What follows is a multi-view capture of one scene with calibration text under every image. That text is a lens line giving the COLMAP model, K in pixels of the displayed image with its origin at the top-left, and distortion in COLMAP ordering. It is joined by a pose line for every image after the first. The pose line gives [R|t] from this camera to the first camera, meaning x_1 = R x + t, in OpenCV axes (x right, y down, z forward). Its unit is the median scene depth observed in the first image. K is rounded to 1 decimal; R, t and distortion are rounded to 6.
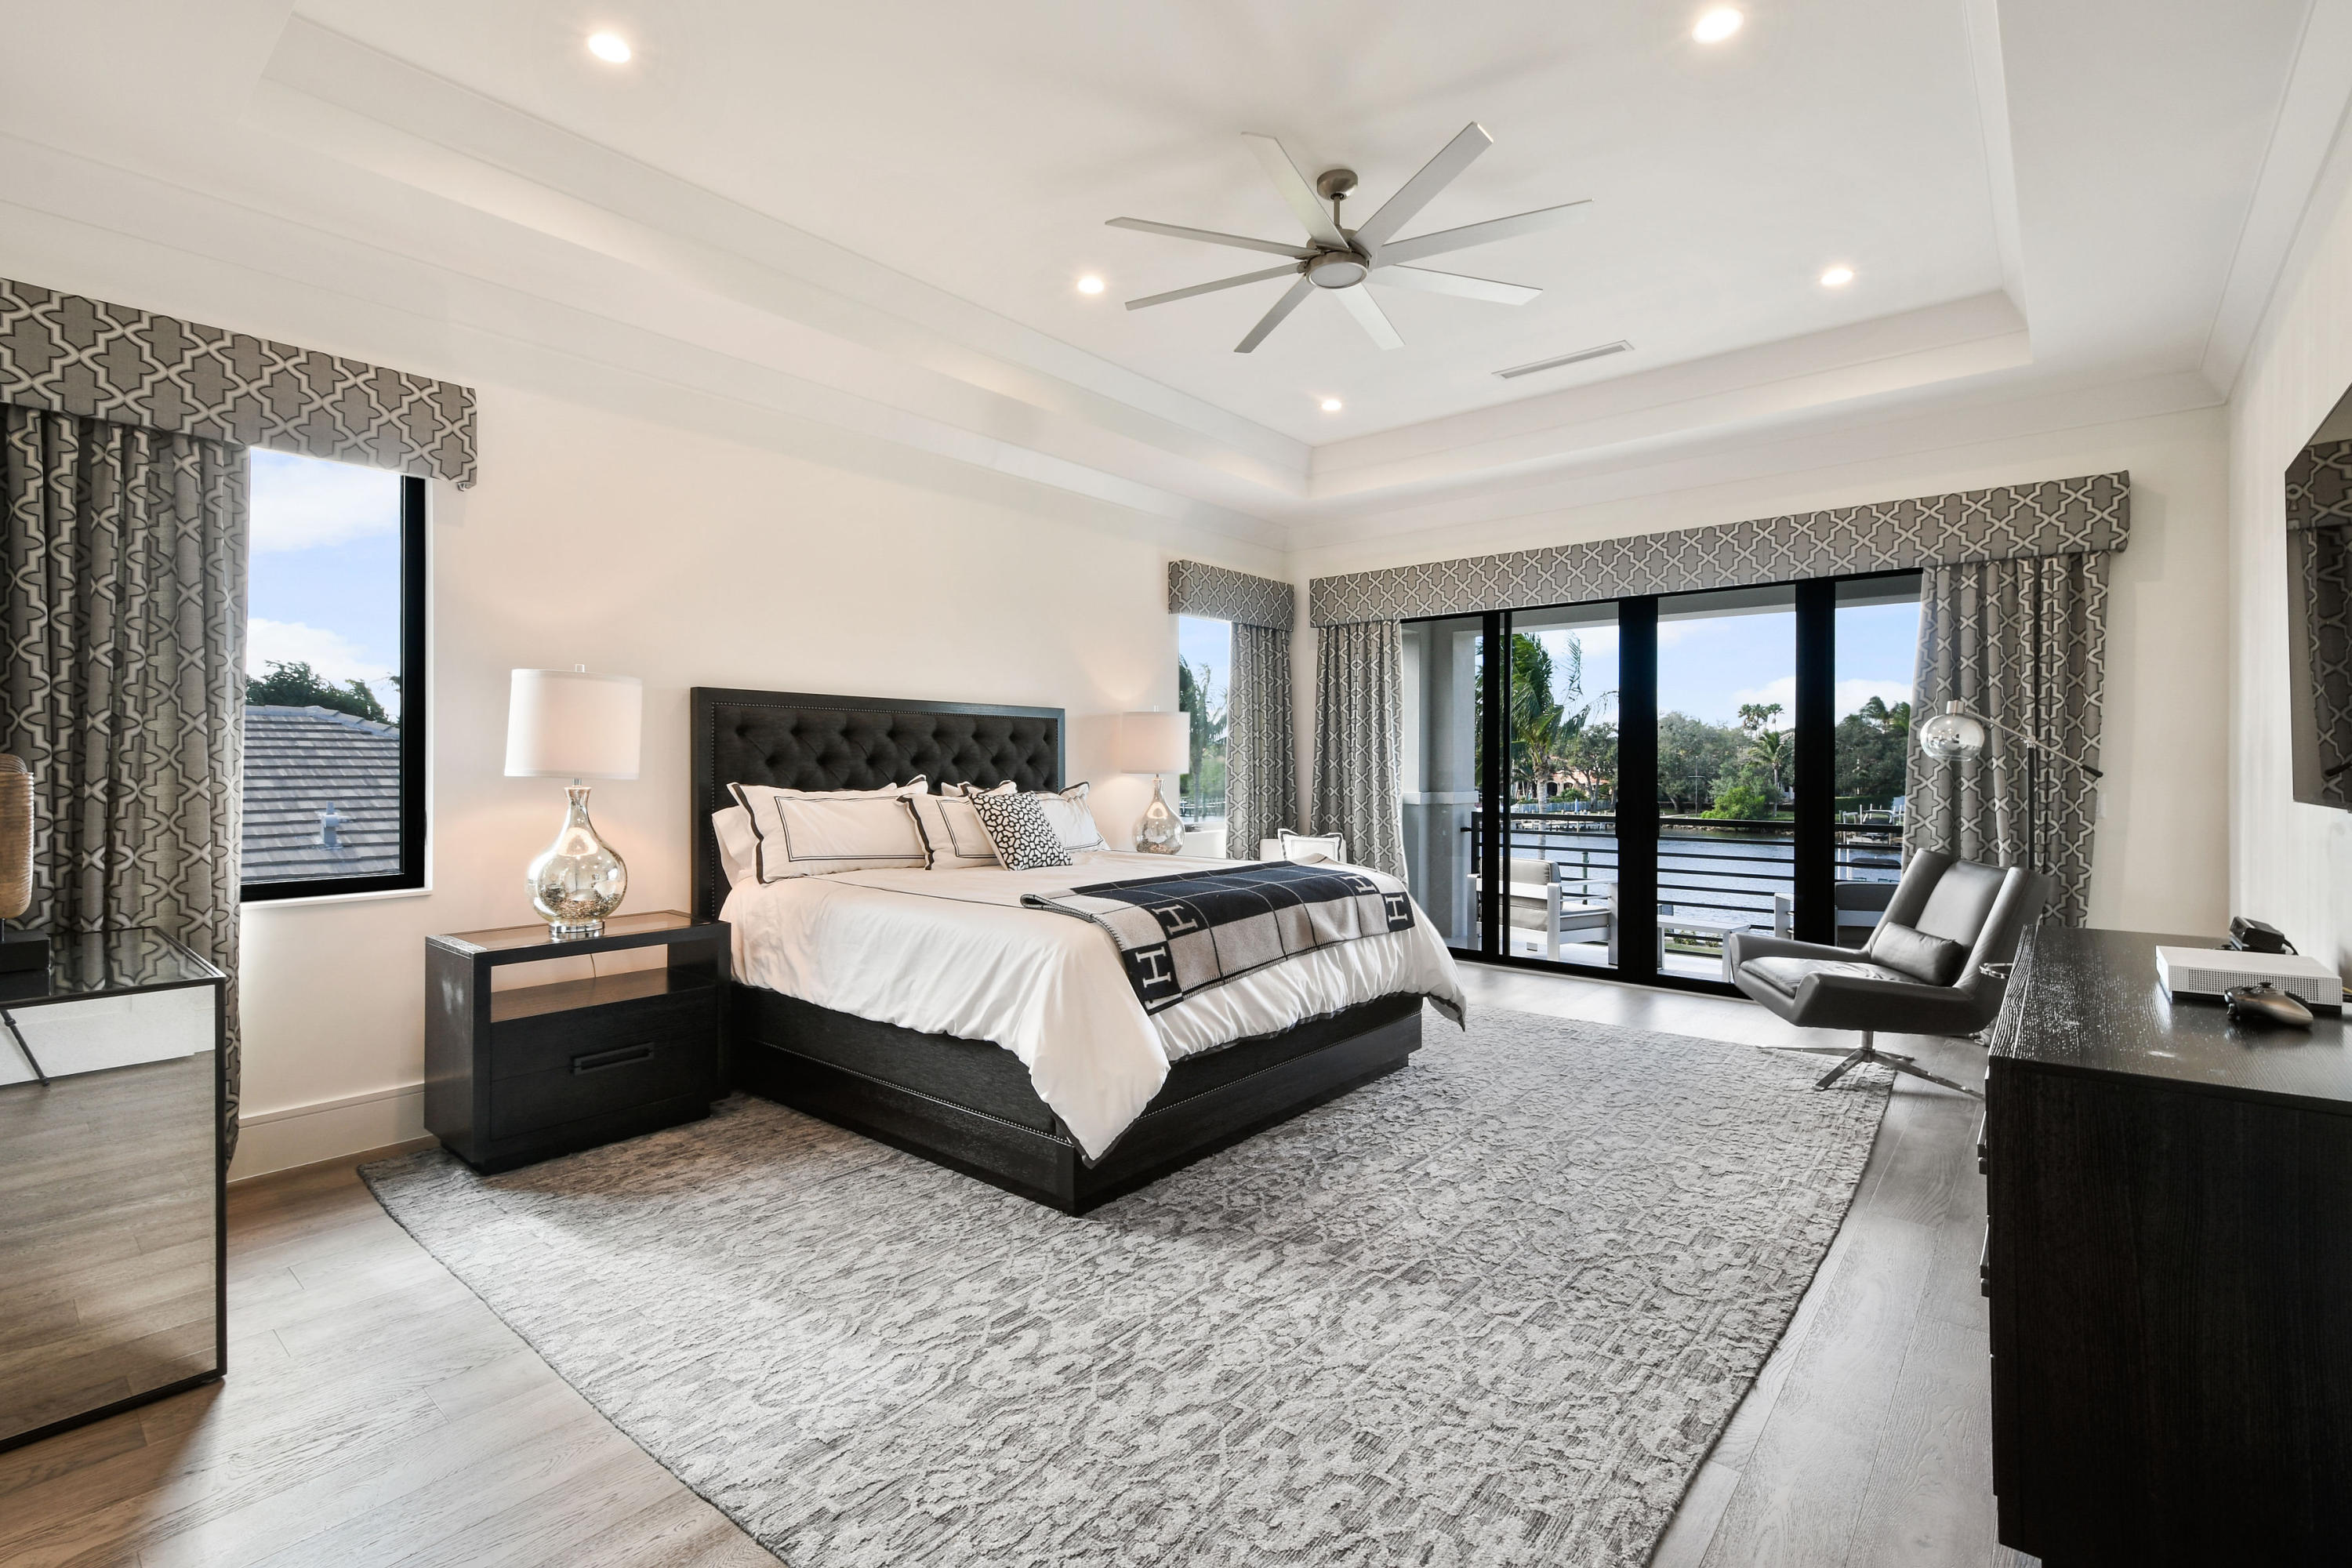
lens RADIAL K [[1040.0, 0, 1176.0], [0, 1040.0, 784.0], [0, 0, 1]] dist [-0.001058, -0.000180]
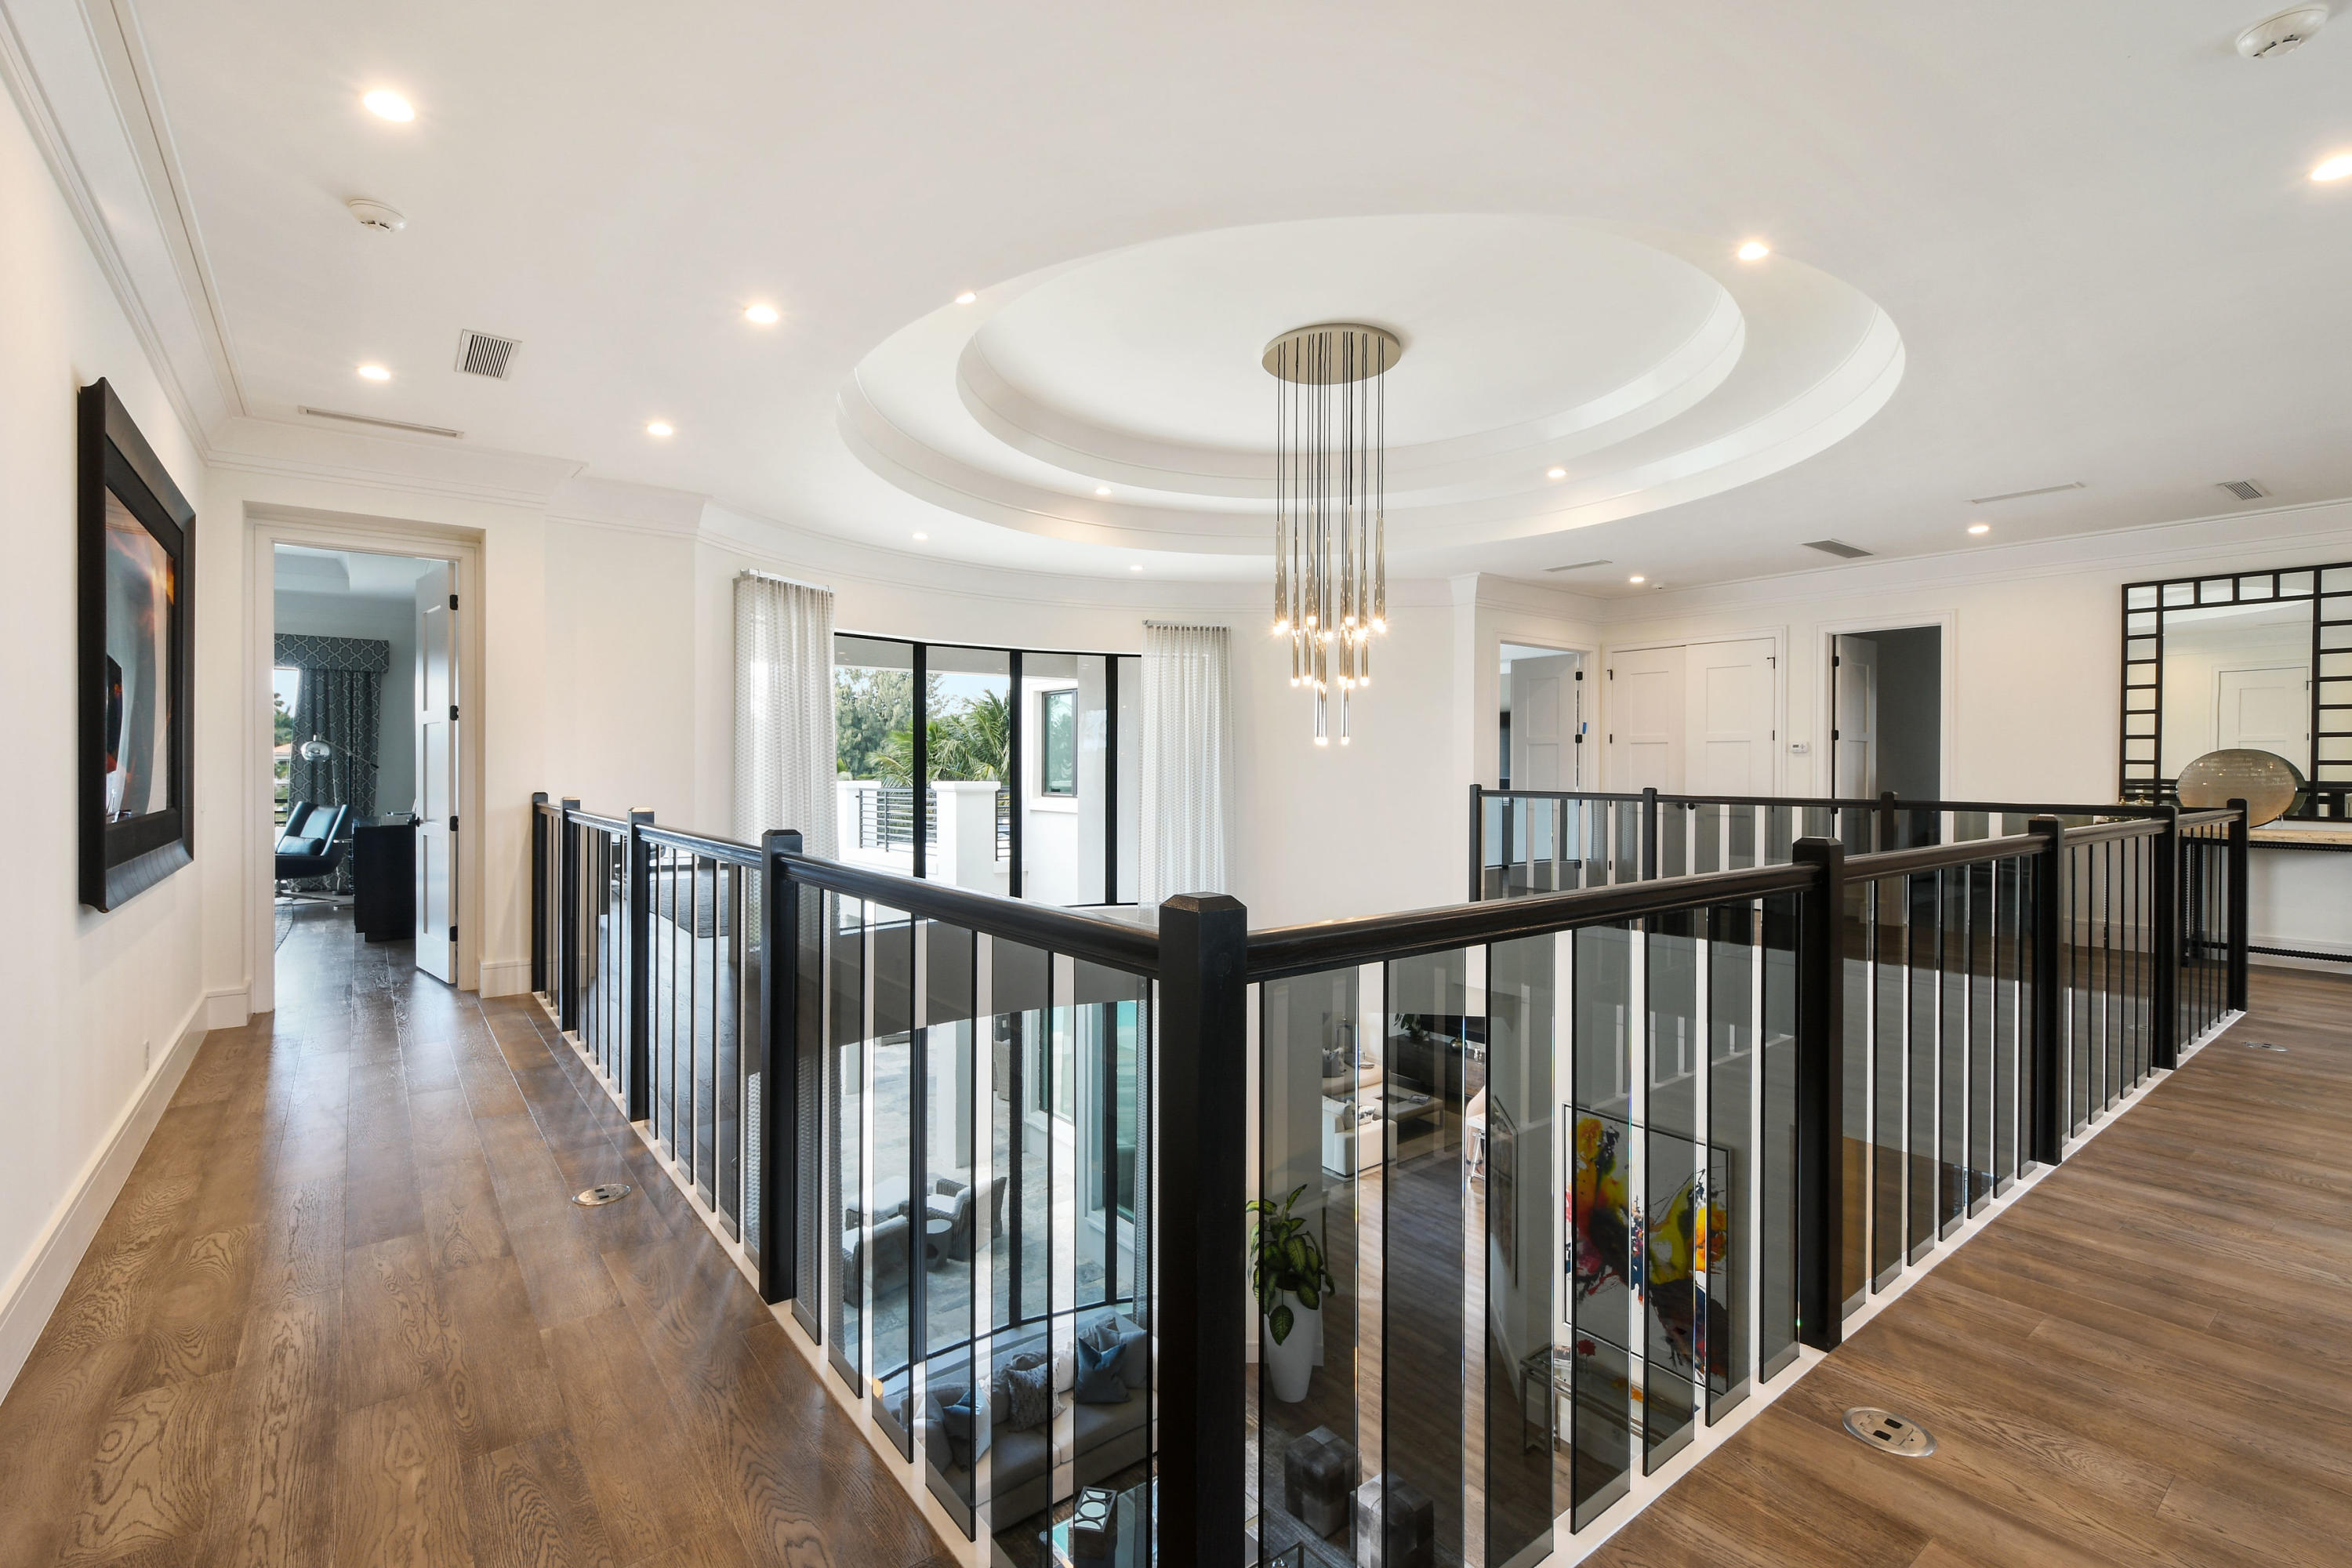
lens RADIAL K [[1040.0, 0, 1176.0], [0, 1040.0, 784.0], [0, 0, 1]] dist [-0.001058, -0.000180]
pose [[0.202687, -0.008006, 0.979211, -1.005164], [0.002080, 0.999968, 0.007745, 0.013067], [-0.979241, 0.000467, 0.202697, -1.193418]]
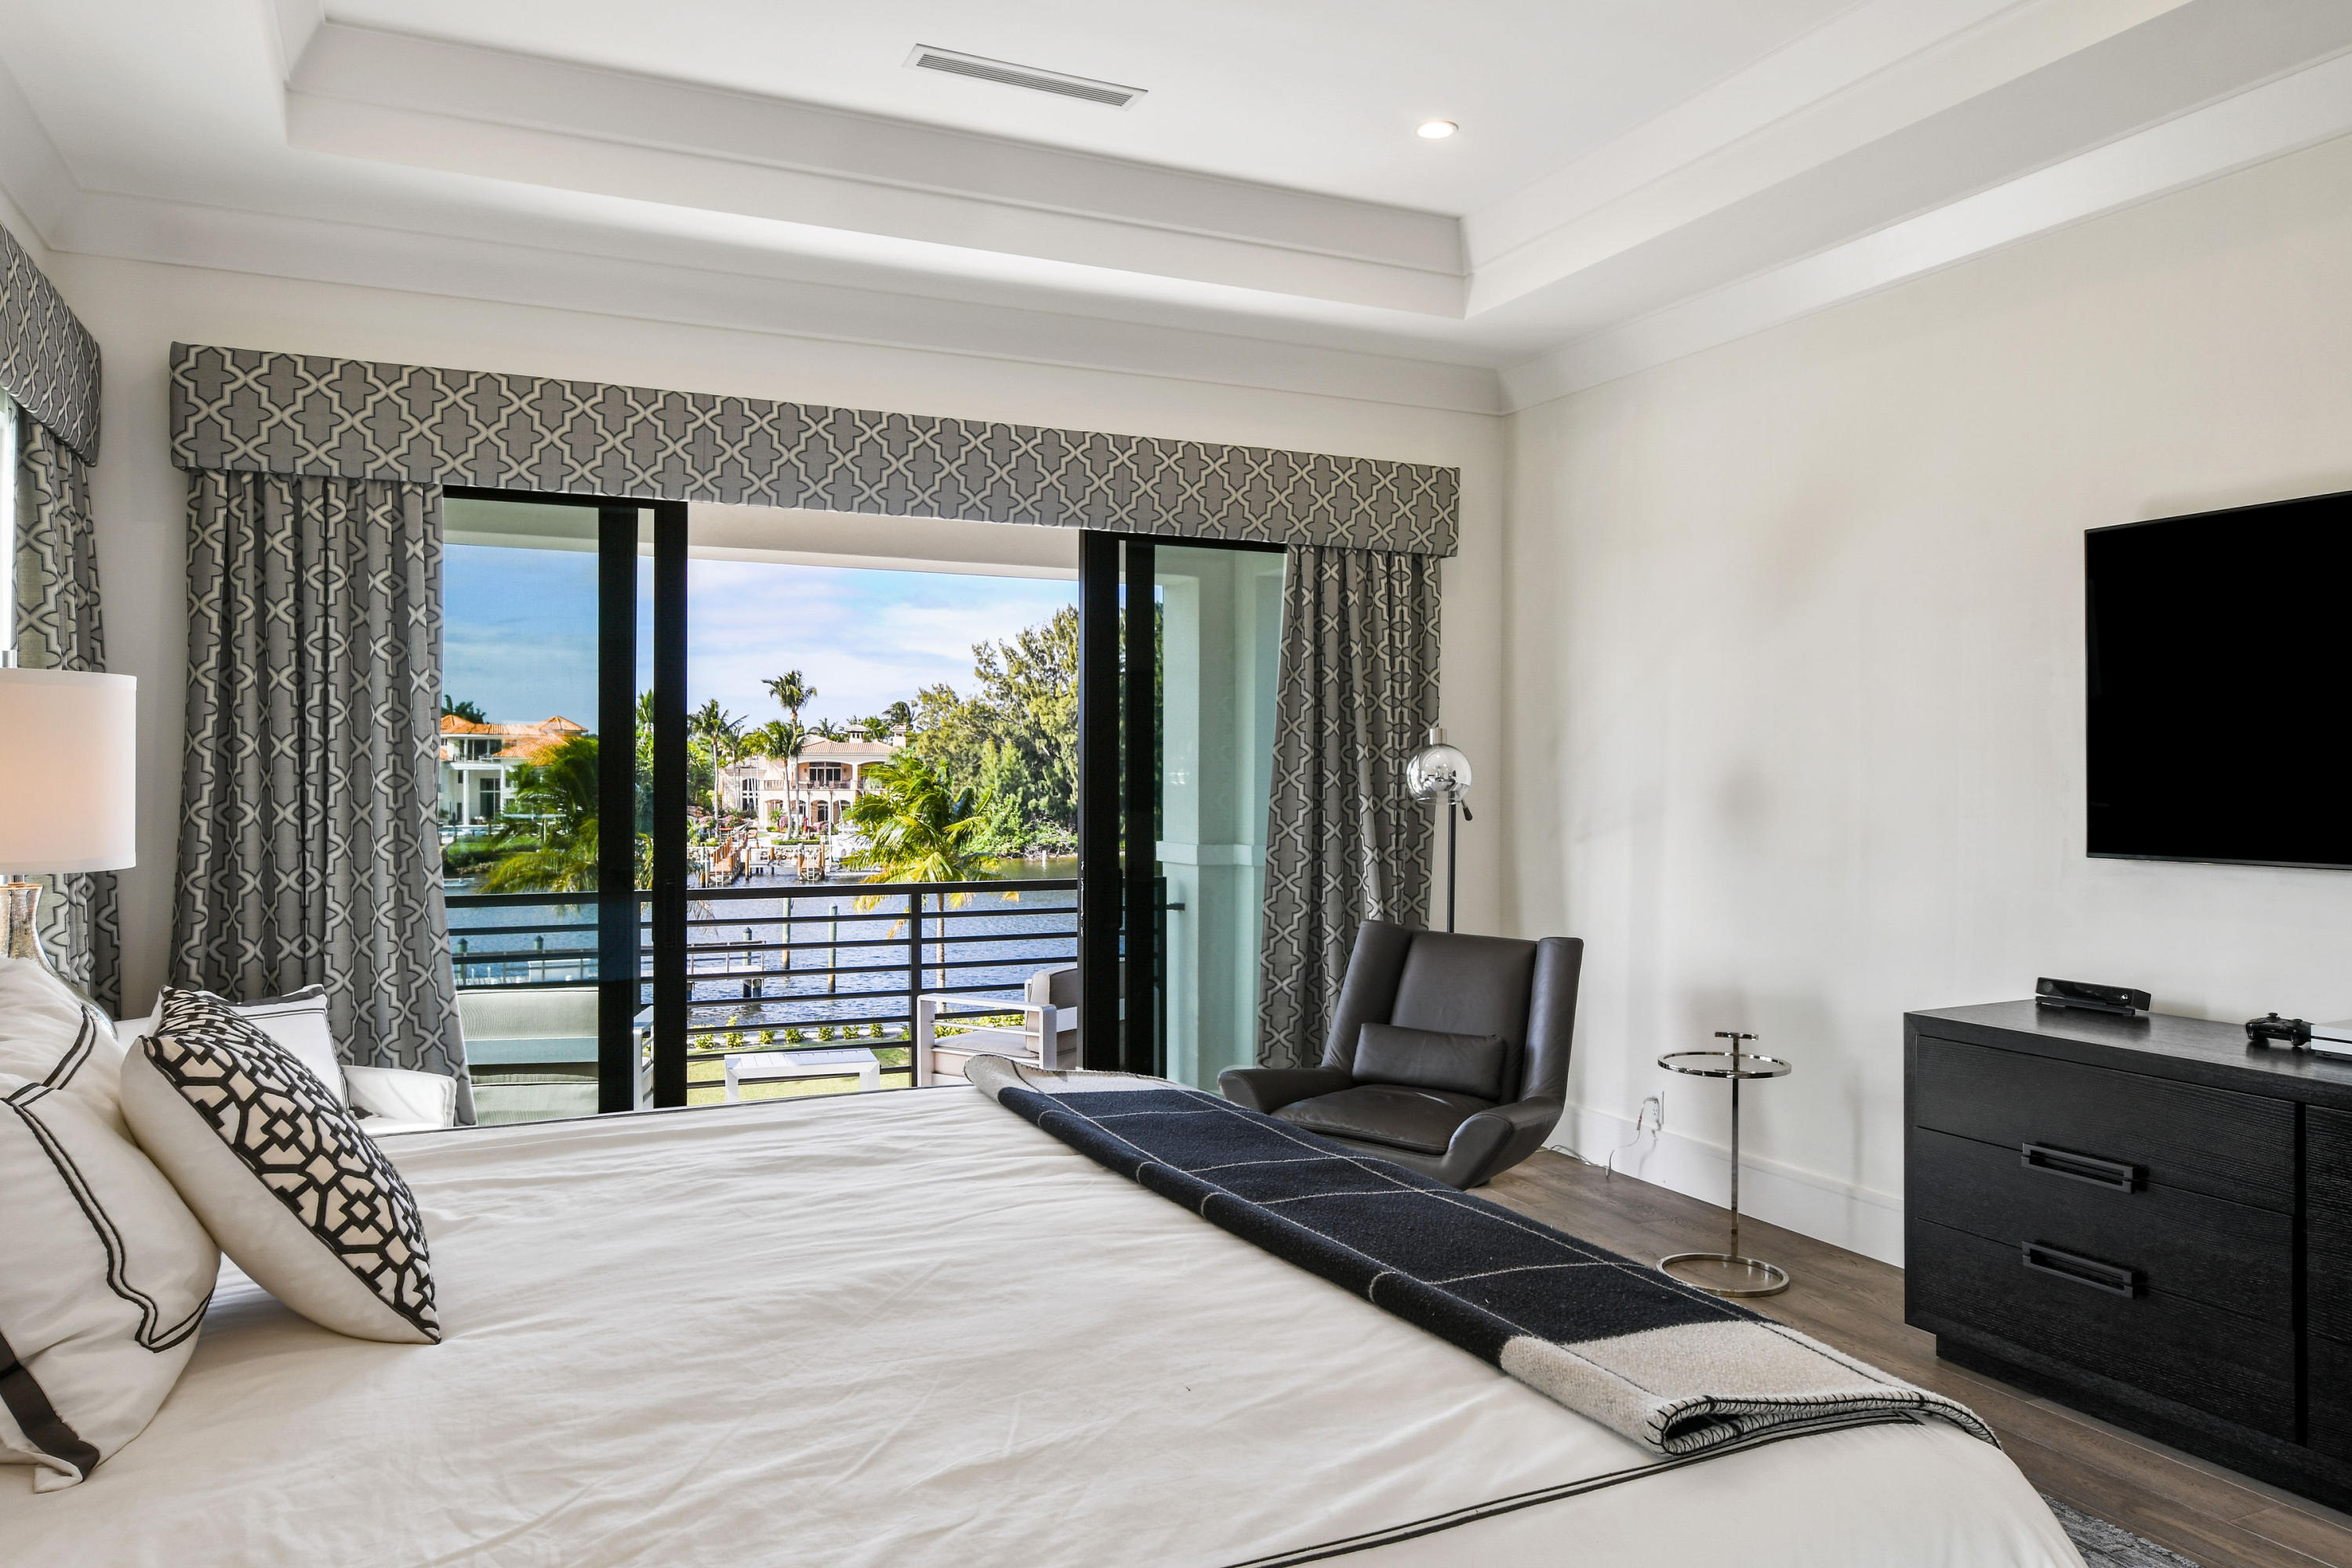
lens RADIAL K [[1629.7, 0, 1176.0], [0, 1629.7, 784.0], [0, 0, 1]] dist [0.005122, 0.001059]
pose [[0.413740, -0.017641, 0.910224, -0.411200], [0.010593, 0.999838, 0.014563, -0.054044], [-0.910334, 0.003617, 0.413859, 0.604949]]
